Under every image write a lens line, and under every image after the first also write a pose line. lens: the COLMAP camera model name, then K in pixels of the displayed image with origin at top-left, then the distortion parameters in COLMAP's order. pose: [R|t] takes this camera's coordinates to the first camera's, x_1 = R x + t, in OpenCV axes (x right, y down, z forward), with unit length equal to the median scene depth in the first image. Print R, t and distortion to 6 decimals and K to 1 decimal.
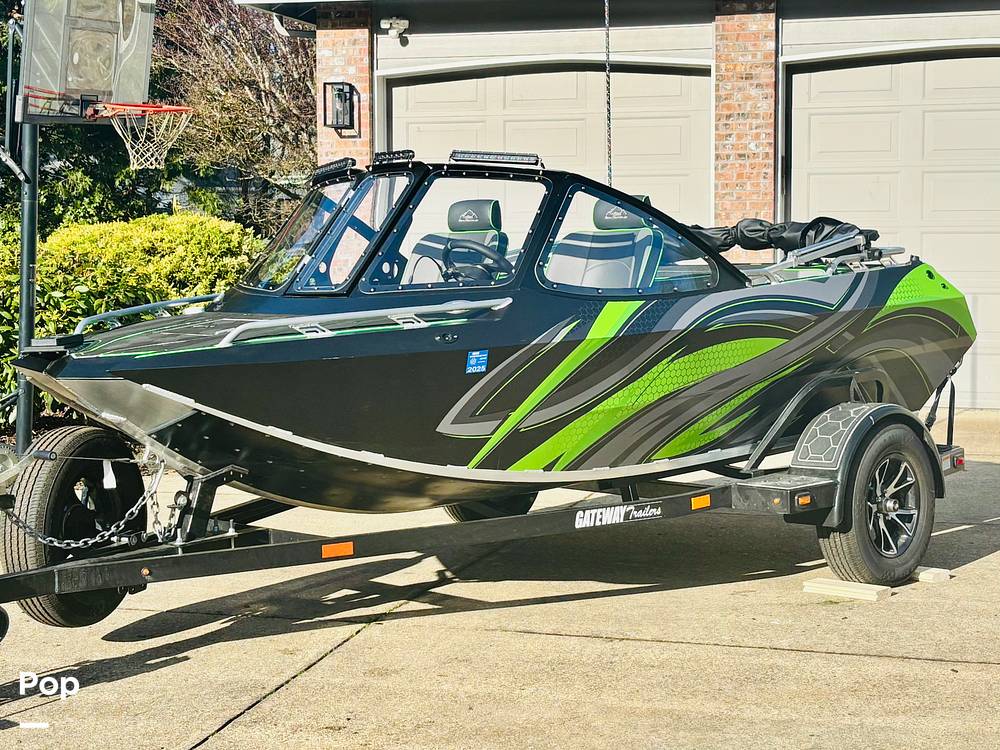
lens RADIAL K [[1435.6, 0, 499.6], [0, 1435.6, 371.7], [0, 0, 1]] dist [0.045581, 0.000000]
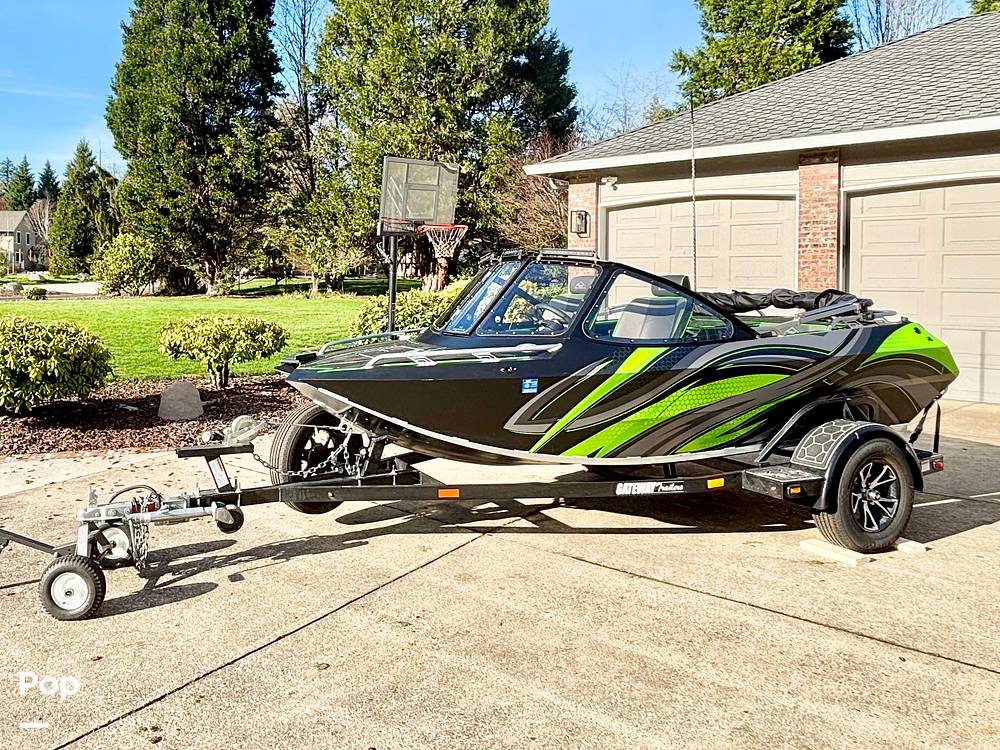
lens RADIAL K [[582.4, 0, 501.9], [0, 582.4, 299.4], [0, 0, 1]] dist [-0.033178, 0.011503]
pose [[0.913804, 0.030016, -0.405045, 0.166476], [-0.051102, 0.997837, -0.041344, -0.058694], [0.402928, 0.058479, 0.913362, 0.341939]]
